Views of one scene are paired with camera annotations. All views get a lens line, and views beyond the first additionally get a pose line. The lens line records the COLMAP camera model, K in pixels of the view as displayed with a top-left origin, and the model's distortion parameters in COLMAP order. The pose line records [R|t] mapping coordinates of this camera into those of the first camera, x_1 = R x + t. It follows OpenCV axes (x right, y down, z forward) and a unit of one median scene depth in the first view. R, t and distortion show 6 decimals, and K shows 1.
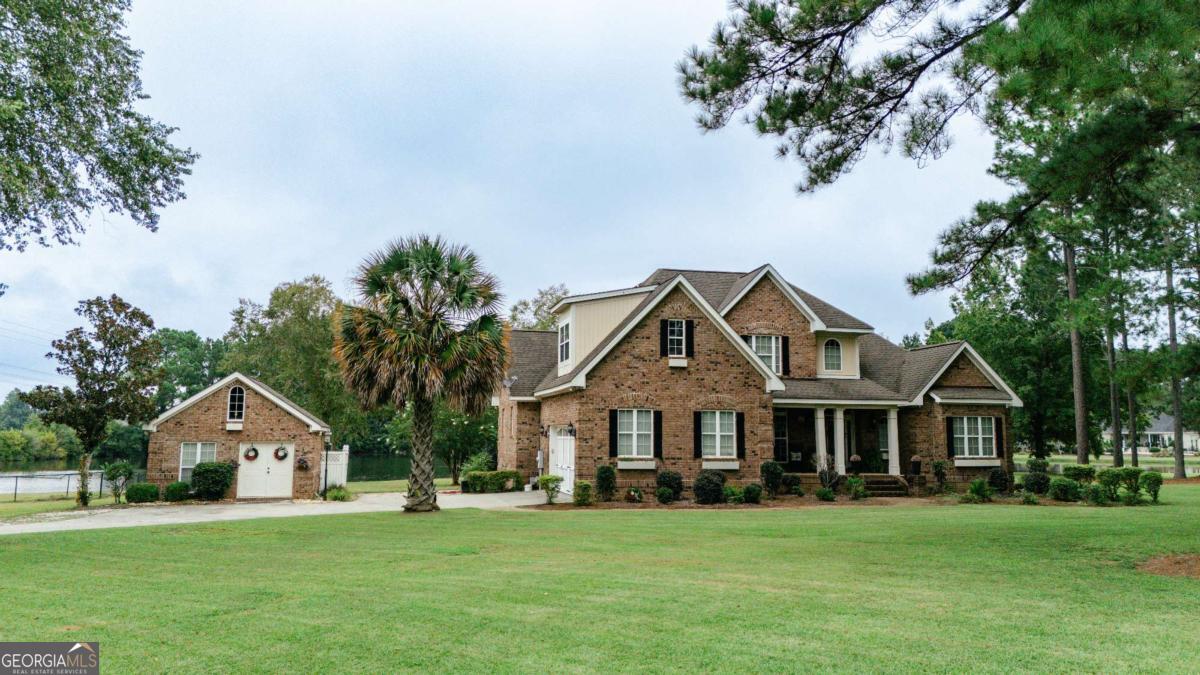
lens RADIAL K [[827.4, 0, 600.0], [0, 827.4, 337.5], [0, 0, 1]] dist [0.063624, 0.000776]
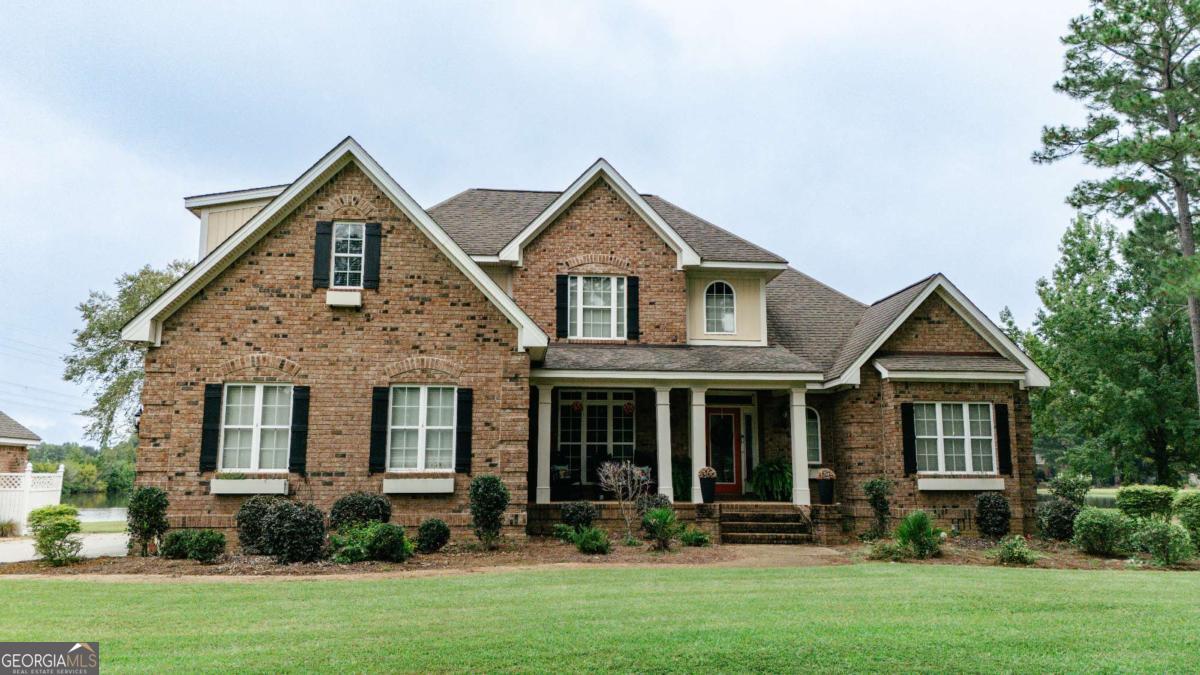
lens RADIAL K [[846.9, 0, 600.0], [0, 846.9, 337.5], [0, 0, 1]] dist [0.064102, -0.005473]
pose [[0.992341, -0.022018, -0.121551, 0.279535], [0.017478, 0.999114, -0.038292, 0.068278], [0.122286, 0.035874, 0.991846, 0.390899]]
